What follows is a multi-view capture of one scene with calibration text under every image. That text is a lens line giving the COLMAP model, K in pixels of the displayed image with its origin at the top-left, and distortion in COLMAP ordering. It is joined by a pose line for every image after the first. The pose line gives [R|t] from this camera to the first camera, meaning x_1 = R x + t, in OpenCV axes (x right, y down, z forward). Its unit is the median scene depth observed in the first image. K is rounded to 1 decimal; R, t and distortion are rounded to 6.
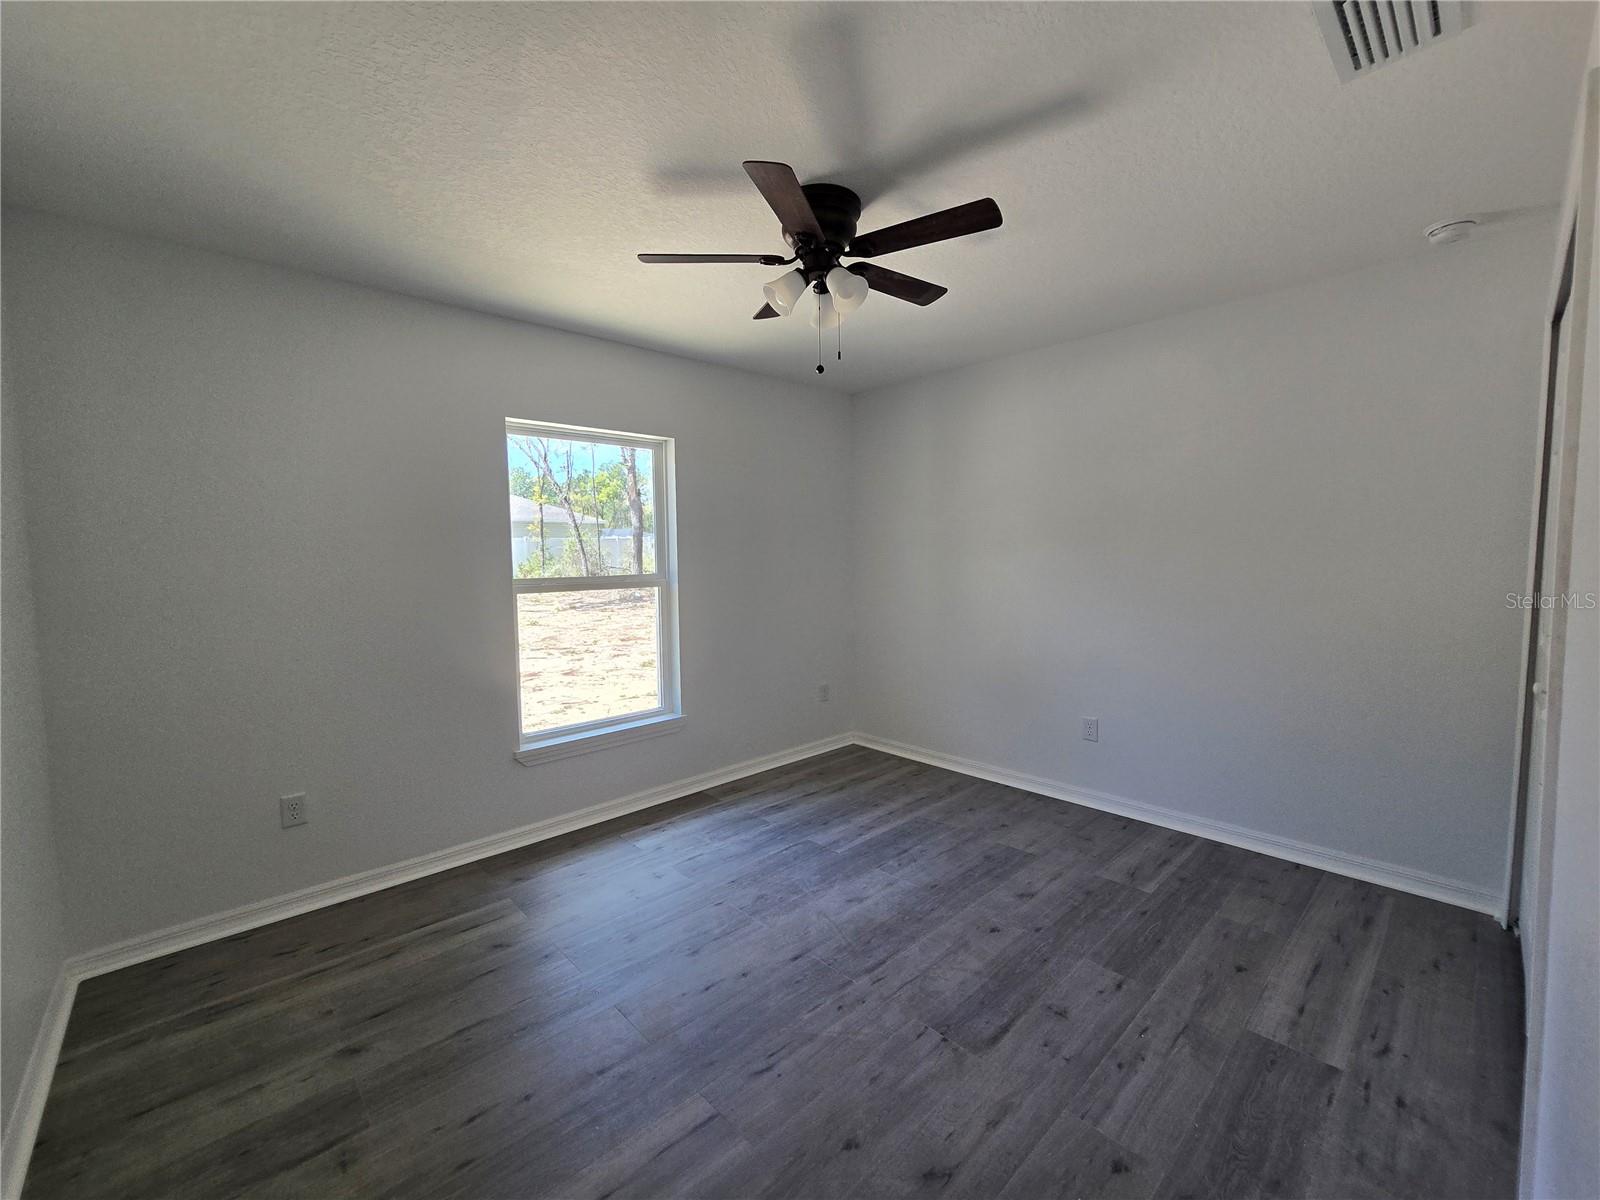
lens RADIAL K [[654.2, 0, 800.4], [0, 654.2, 595.7], [0, 0, 1]] dist [-0.004947, 0.000463]
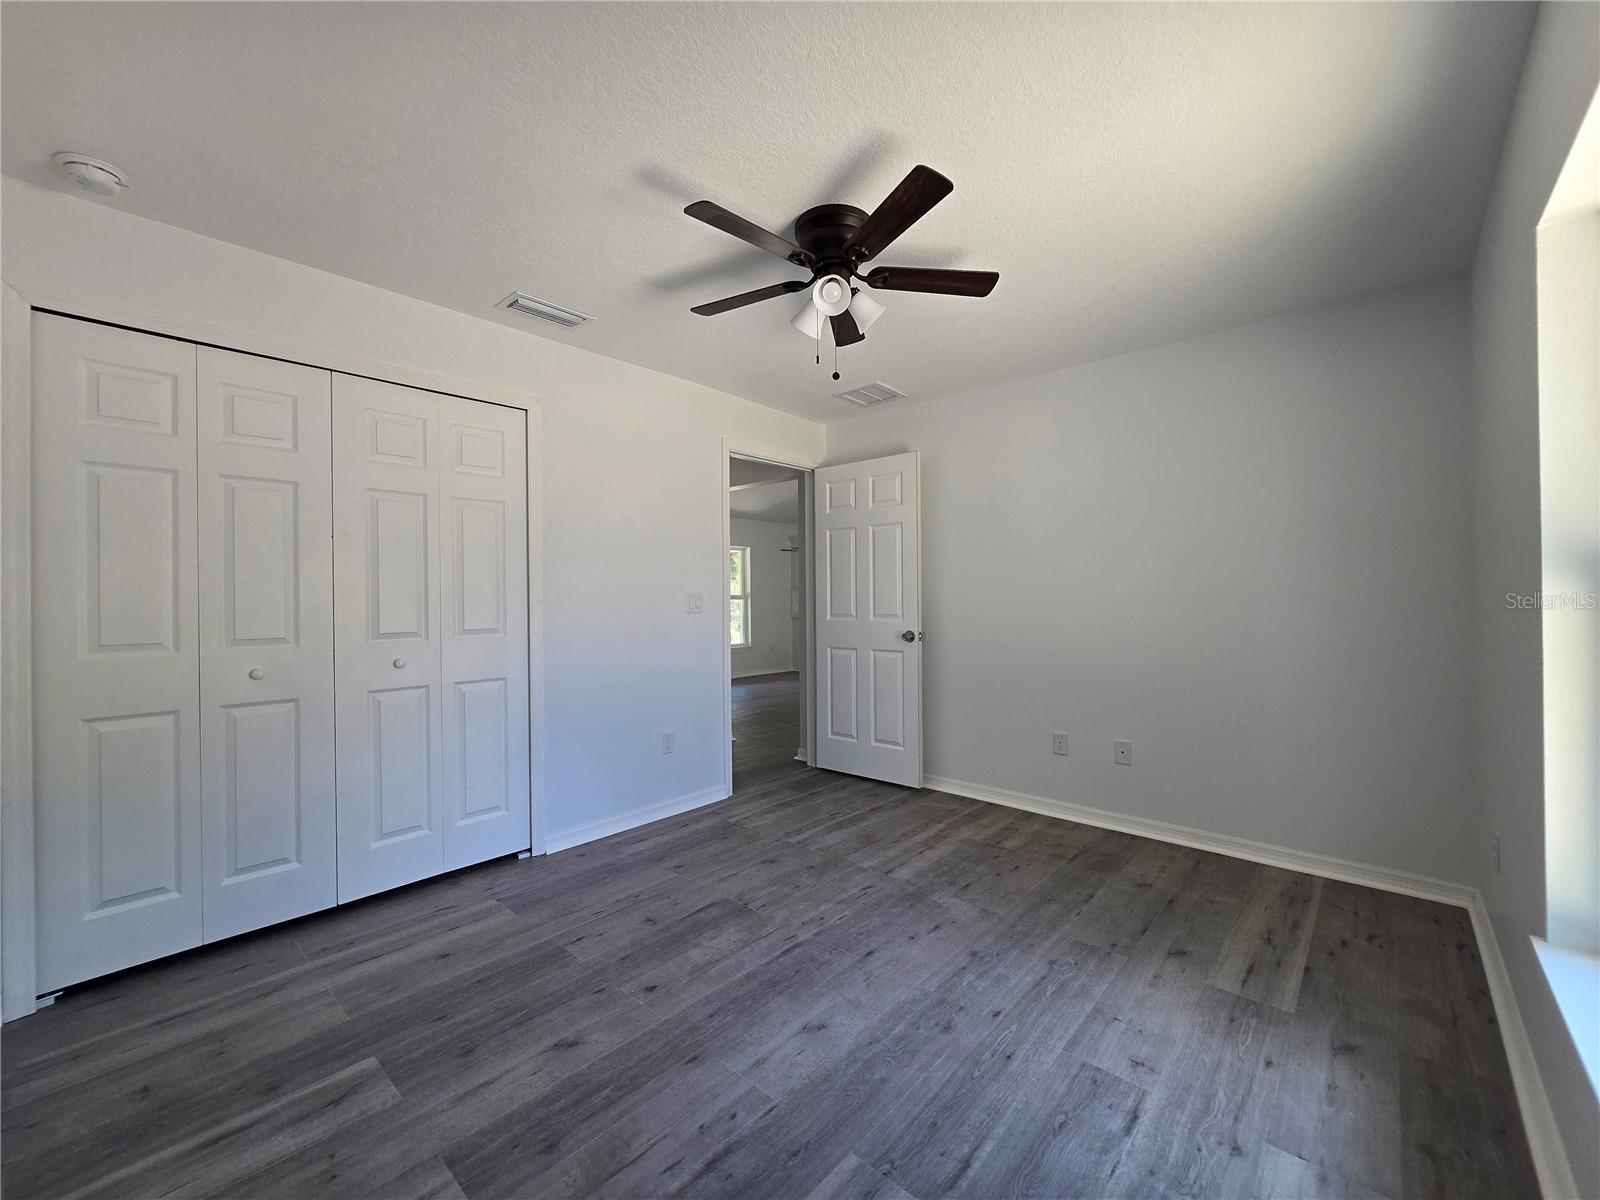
lens RADIAL K [[654.2, 0, 800.4], [0, 654.2, 595.7], [0, 0, 1]] dist [-0.004947, 0.000463]
pose [[-0.996109, 0.019828, -0.085867, 0.172935], [0.014488, 0.997948, 0.062375, -0.058097], [0.086927, 0.060889, -0.994352, 1.934877]]
